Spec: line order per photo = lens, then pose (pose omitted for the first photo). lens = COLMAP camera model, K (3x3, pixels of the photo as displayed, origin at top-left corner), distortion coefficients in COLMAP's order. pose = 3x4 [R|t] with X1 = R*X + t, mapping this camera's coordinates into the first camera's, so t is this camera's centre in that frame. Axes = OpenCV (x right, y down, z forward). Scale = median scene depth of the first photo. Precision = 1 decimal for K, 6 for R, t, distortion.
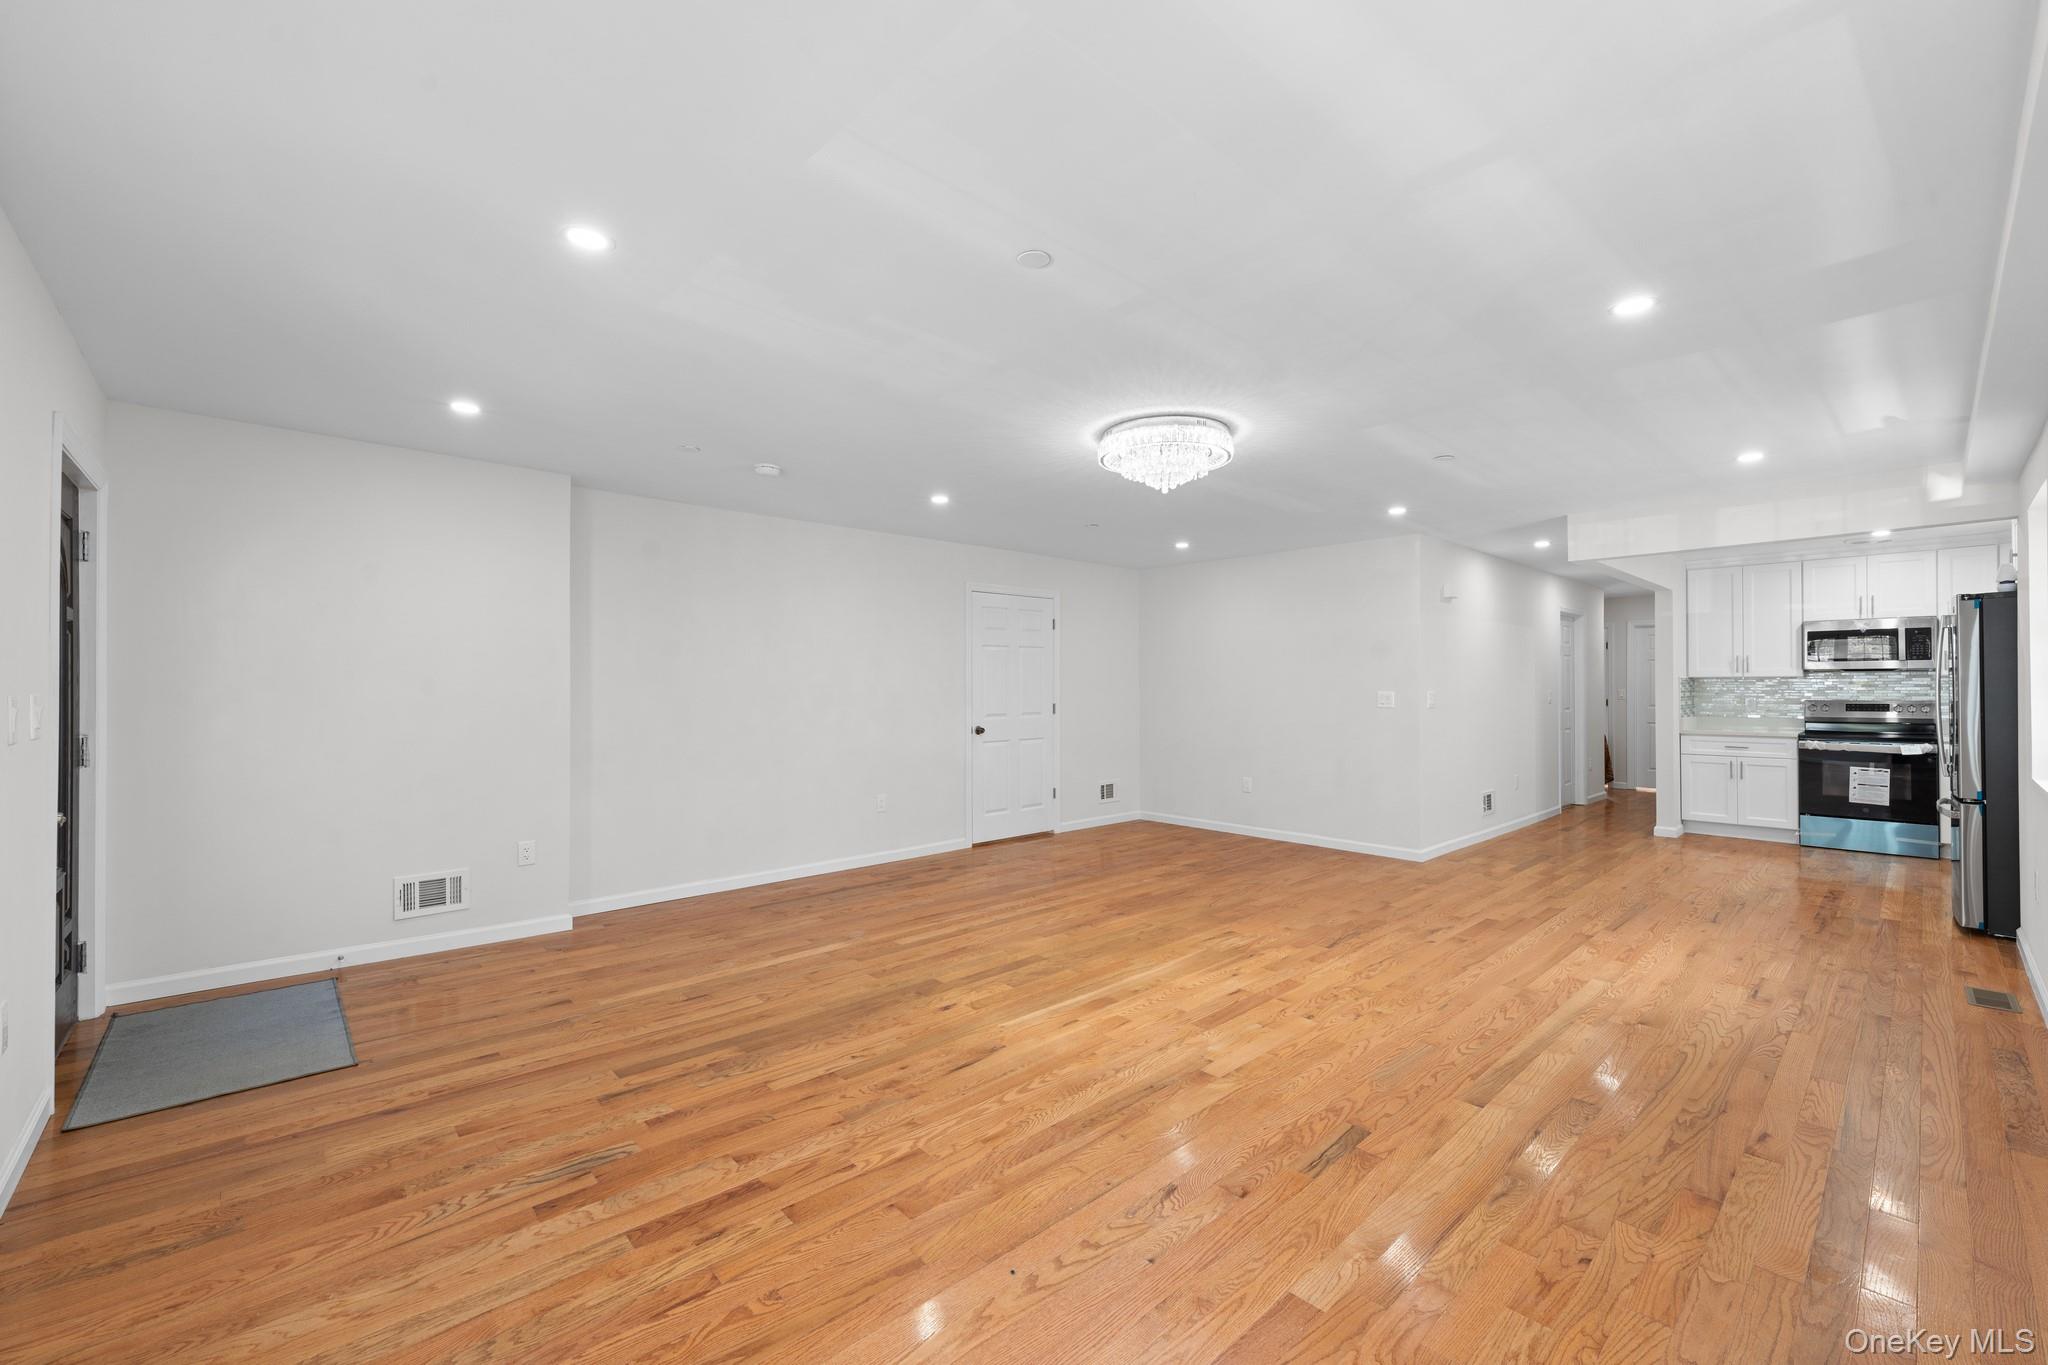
lens RADIAL K [[831.6, 0, 1024.0], [0, 831.6, 682.5], [0, 0, 1]] dist [0.001543, 0.000045]
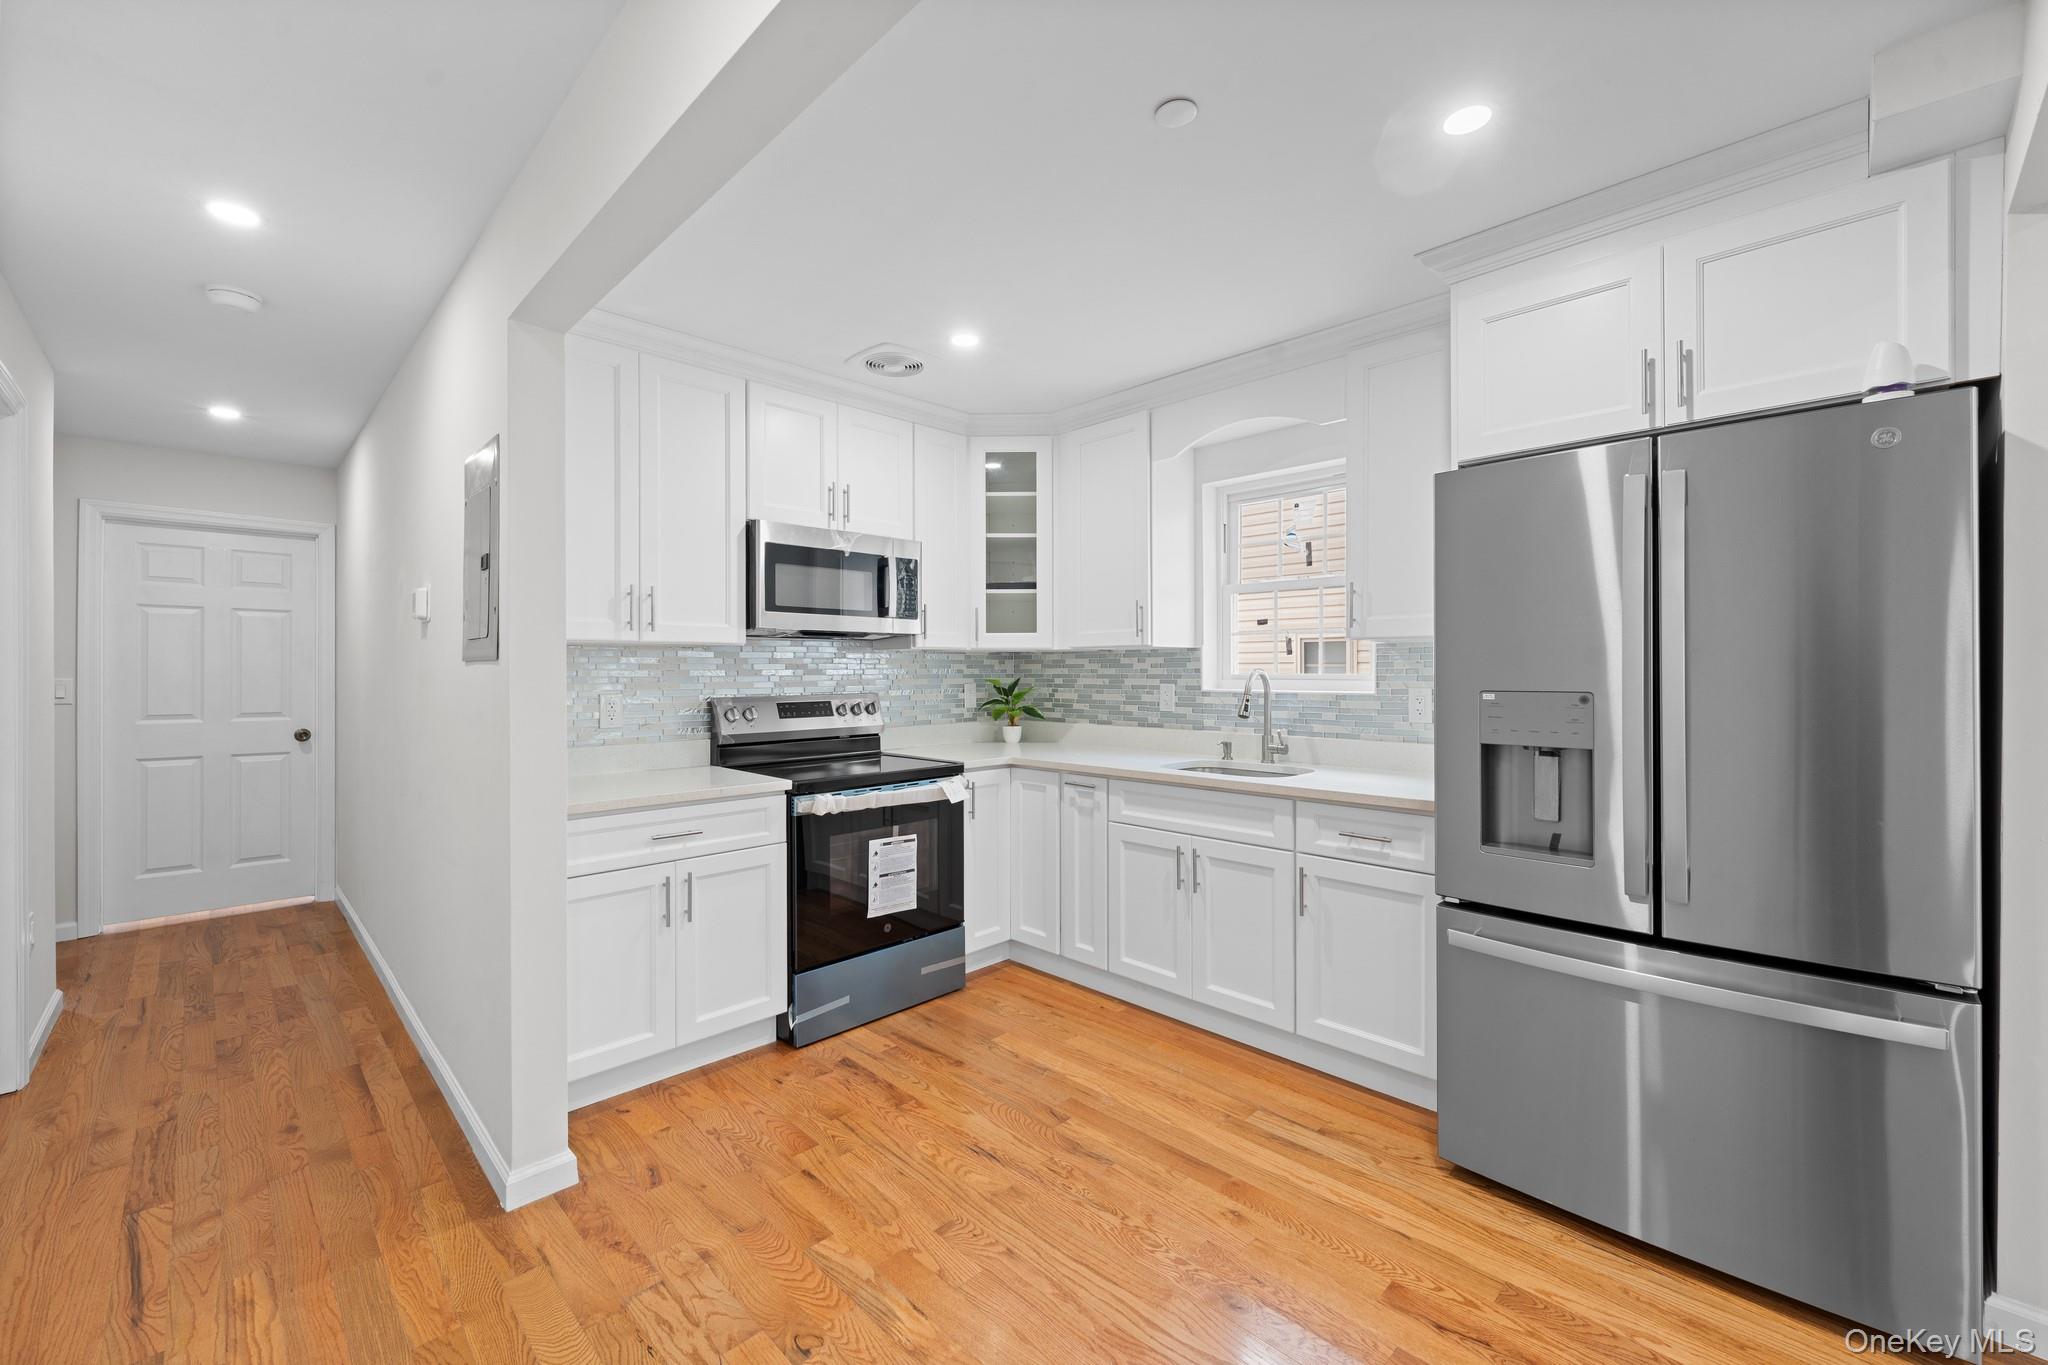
lens RADIAL K [[826.2, 0, 1020.5], [0, 826.2, 665.8], [0, 0, 1]] dist [0.000793, -0.000459]
pose [[-0.034314, 0.007517, 0.999383, 0.851470], [-0.003112, 0.999966, -0.007628, 0.011722], [-0.999406, -0.003372, -0.034290, 1.493152]]
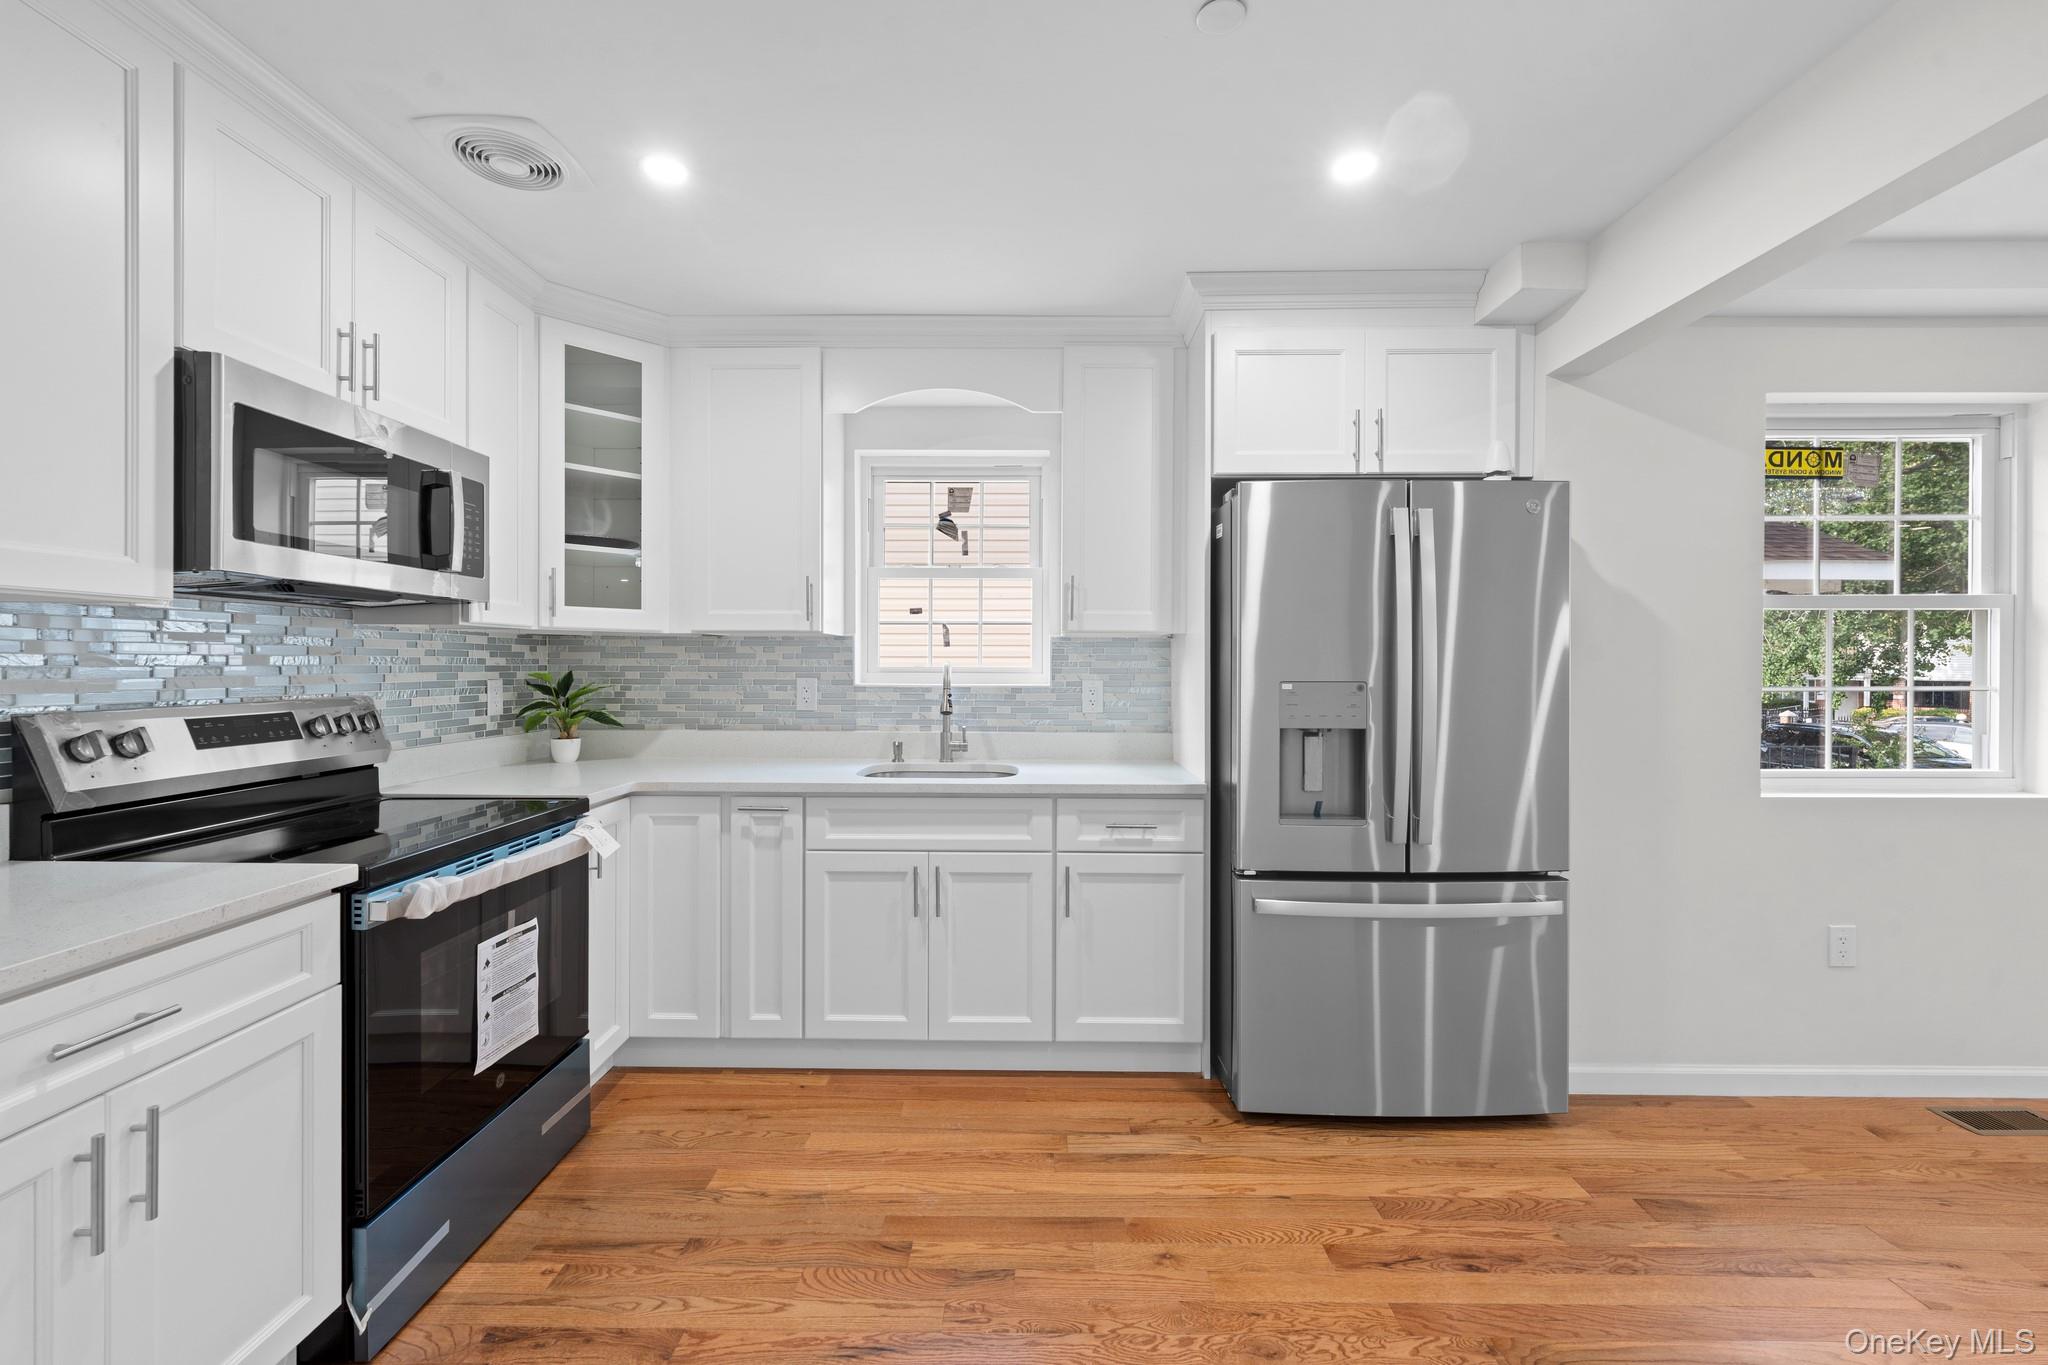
lens RADIAL K [[826.2, 0, 1020.5], [0, 826.2, 665.8], [0, 0, 1]] dist [0.000793, -0.000459]
pose [[-0.726594, -0.001102, 0.687066, 1.082136], [-0.006049, 0.999970, -0.004792, 0.015181], [-0.687040, -0.007638, -0.726579, 1.722179]]
